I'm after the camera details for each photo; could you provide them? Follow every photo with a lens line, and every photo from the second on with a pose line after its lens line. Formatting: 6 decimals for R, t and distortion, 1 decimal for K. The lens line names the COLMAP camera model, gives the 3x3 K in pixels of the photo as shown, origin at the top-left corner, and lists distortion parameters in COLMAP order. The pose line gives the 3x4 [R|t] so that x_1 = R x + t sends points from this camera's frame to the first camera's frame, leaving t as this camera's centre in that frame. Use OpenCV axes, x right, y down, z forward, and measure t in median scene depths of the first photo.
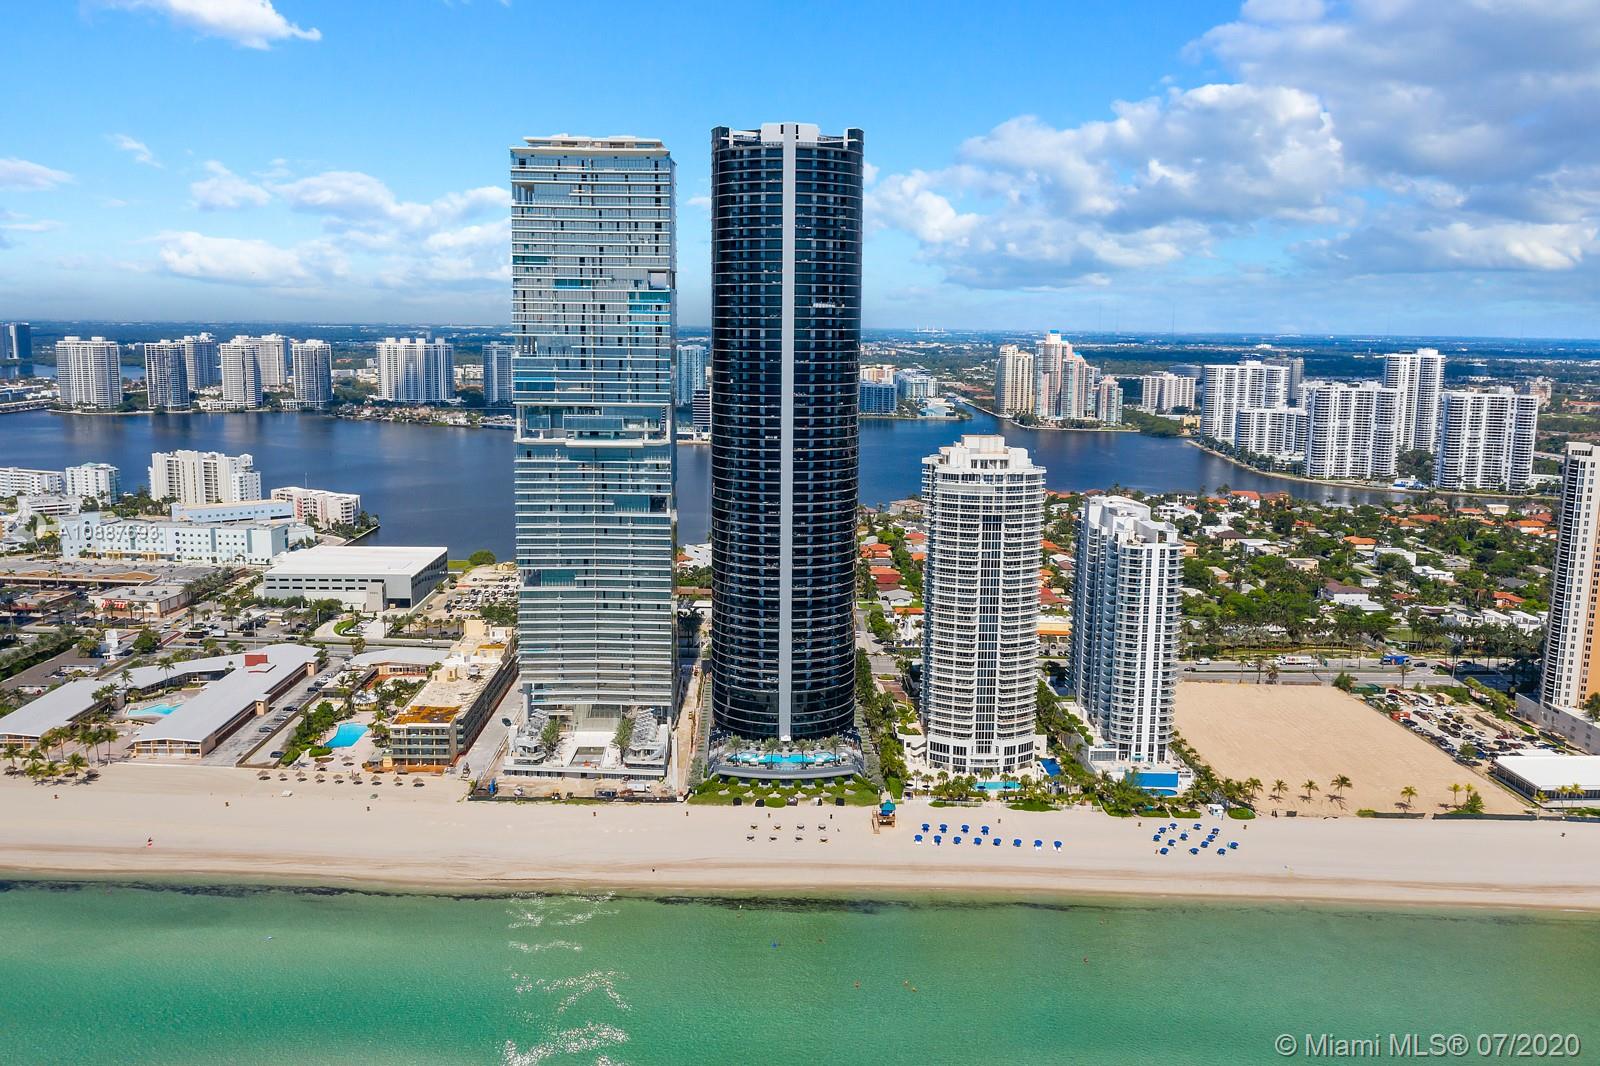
lens RADIAL K [[1329.4, 0, 799.1], [0, 1329.4, 583.1], [0, 0, 1]] dist [0.000233, 0.001350]
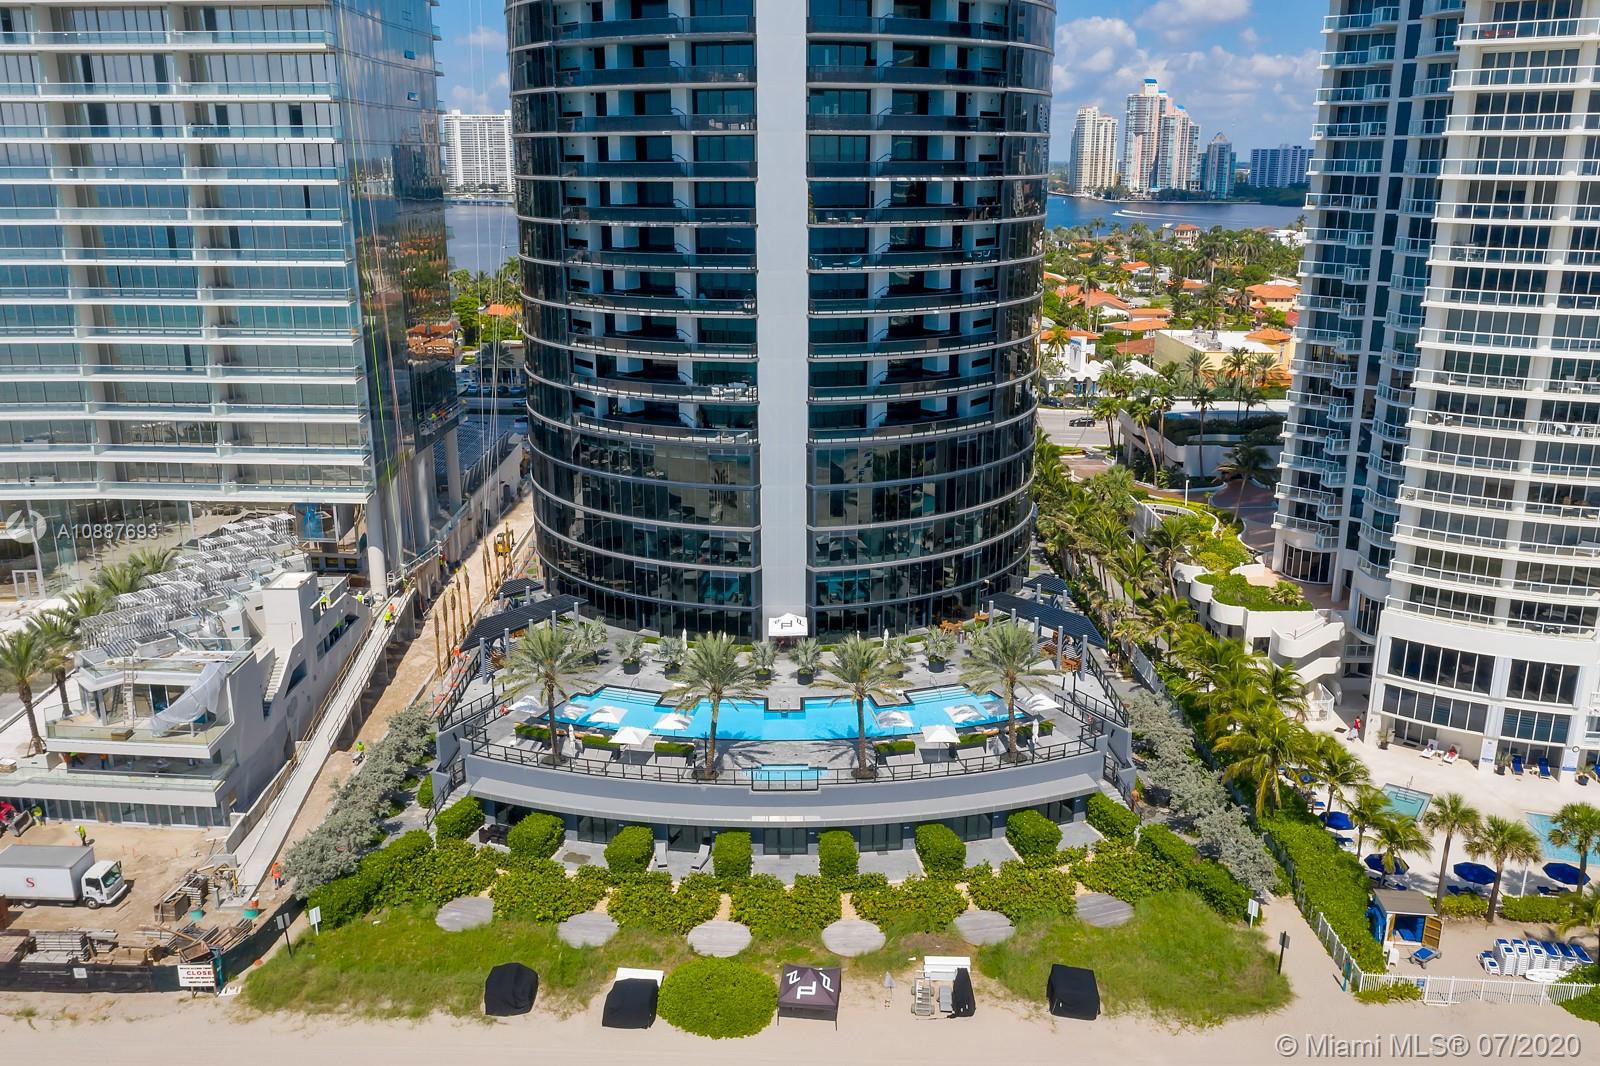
lens RADIAL K [[1289.0, 0, 819.2], [0, 1289.0, 555.7], [0, 0, 1]] dist [0.002690, 0.006039]
pose [[0.999960, -0.003853, -0.008070, -0.002106], [0.004576, 0.995790, 0.091547, 0.083506], [0.007684, -0.091580, 0.995768, 0.779015]]
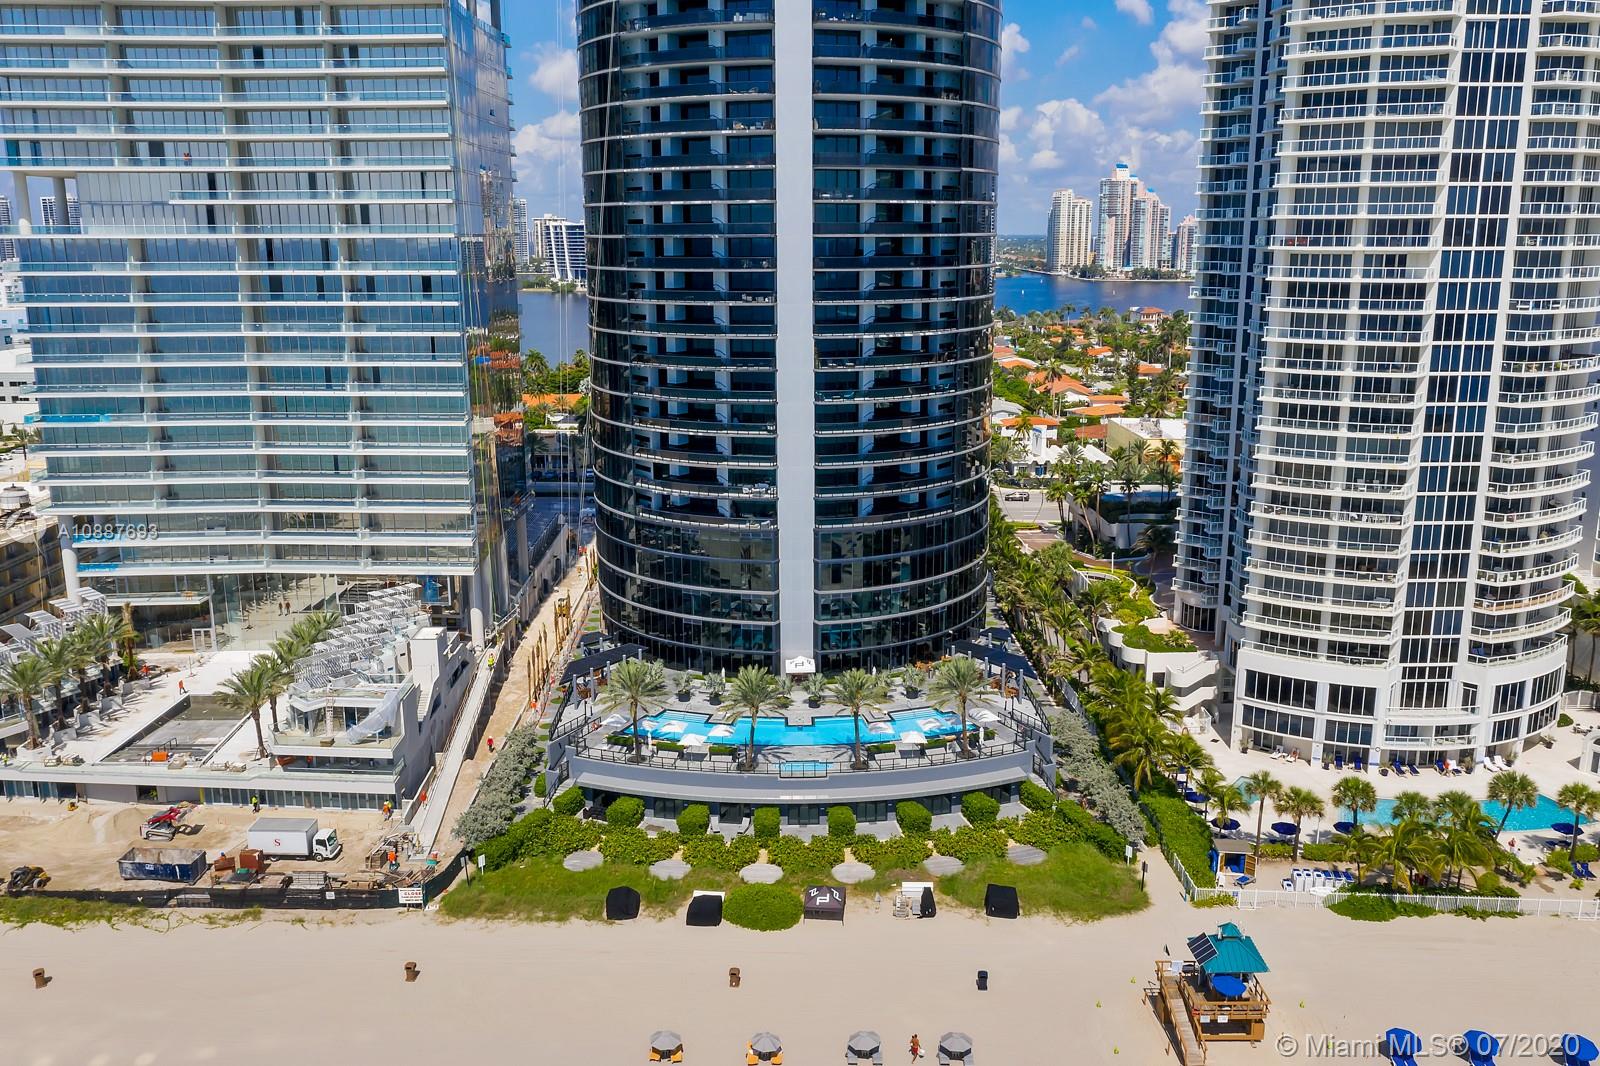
lens RADIAL K [[1289.0, 0, 819.2], [0, 1289.0, 555.7], [0, 0, 1]] dist [0.002690, 0.006039]
pose [[0.999944, -0.010388, 0.001864, -0.005697], [0.010305, 0.999146, 0.040024, 0.078382], [-0.002279, -0.040002, 0.999197, 0.695578]]
